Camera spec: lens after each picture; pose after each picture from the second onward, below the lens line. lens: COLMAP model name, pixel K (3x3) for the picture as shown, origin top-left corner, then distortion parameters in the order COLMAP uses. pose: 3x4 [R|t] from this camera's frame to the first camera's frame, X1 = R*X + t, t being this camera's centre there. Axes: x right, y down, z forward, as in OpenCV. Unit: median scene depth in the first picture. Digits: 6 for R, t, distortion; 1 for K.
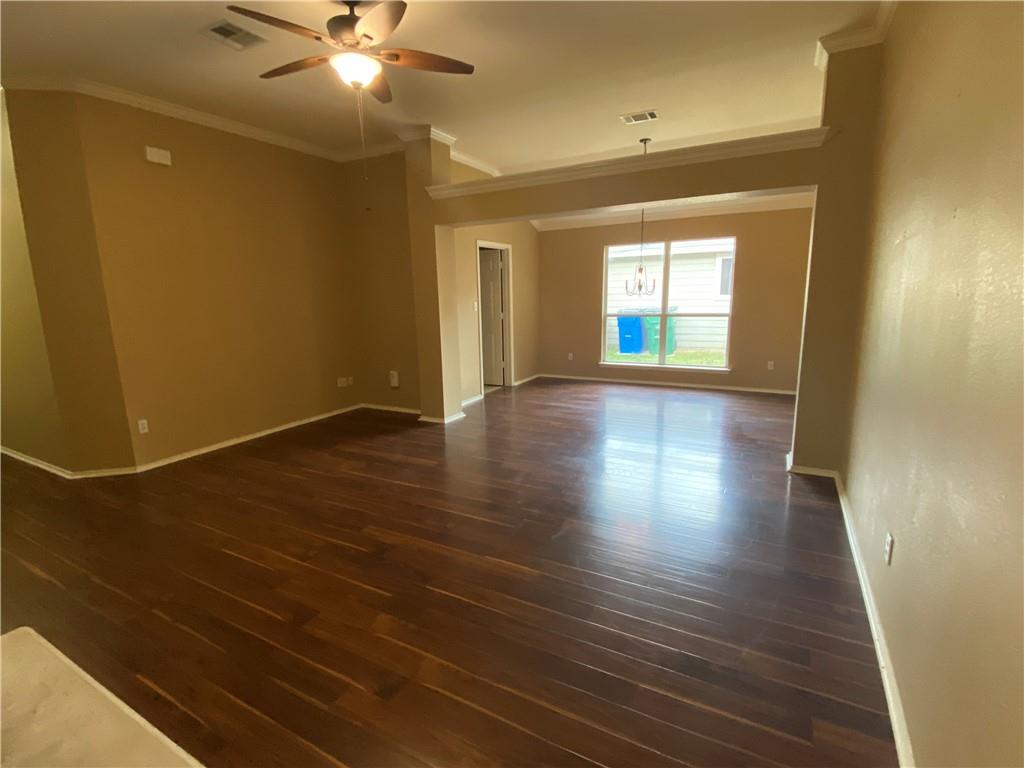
lens RADIAL K [[487.6, 0, 505.9], [0, 487.6, 382.0], [0, 0, 1]] dist [0.025491, -0.023096]
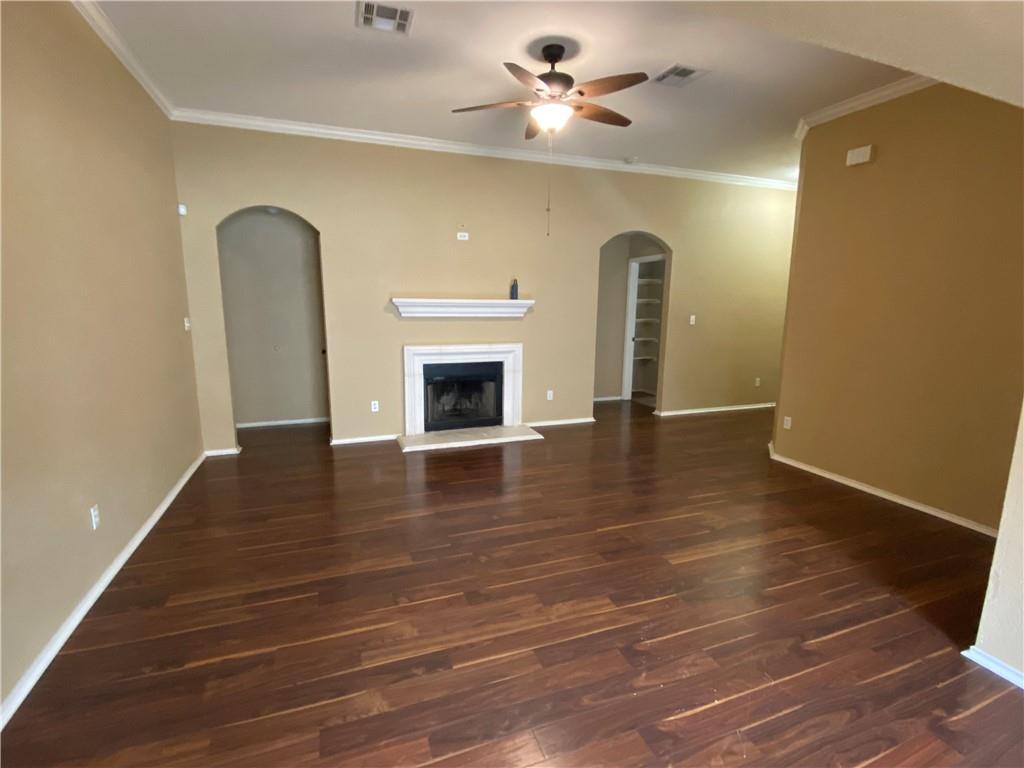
lens RADIAL K [[487.6, 0, 505.9], [0, 487.6, 382.0], [0, 0, 1]] dist [0.025491, -0.023096]
pose [[-0.644670, 0.144406, -0.750698, 0.484675], [-0.136730, 0.944381, 0.299081, -0.241290], [0.752134, 0.295452, -0.589069, 1.168056]]
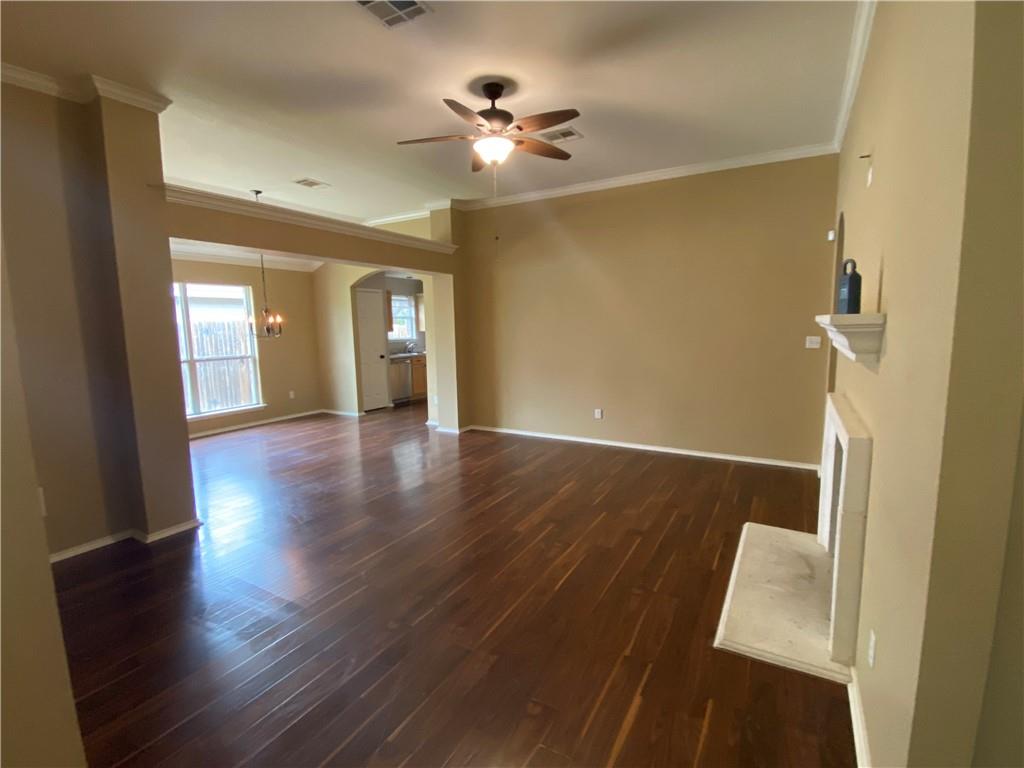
lens RADIAL K [[487.6, 0, 505.9], [0, 487.6, 382.0], [0, 0, 1]] dist [0.025491, -0.023096]
pose [[0.022687, -0.101620, 0.994565, -1.032036], [0.203690, 0.974424, 0.094916, -0.113605], [-0.978772, 0.200430, 0.042806, 0.673045]]
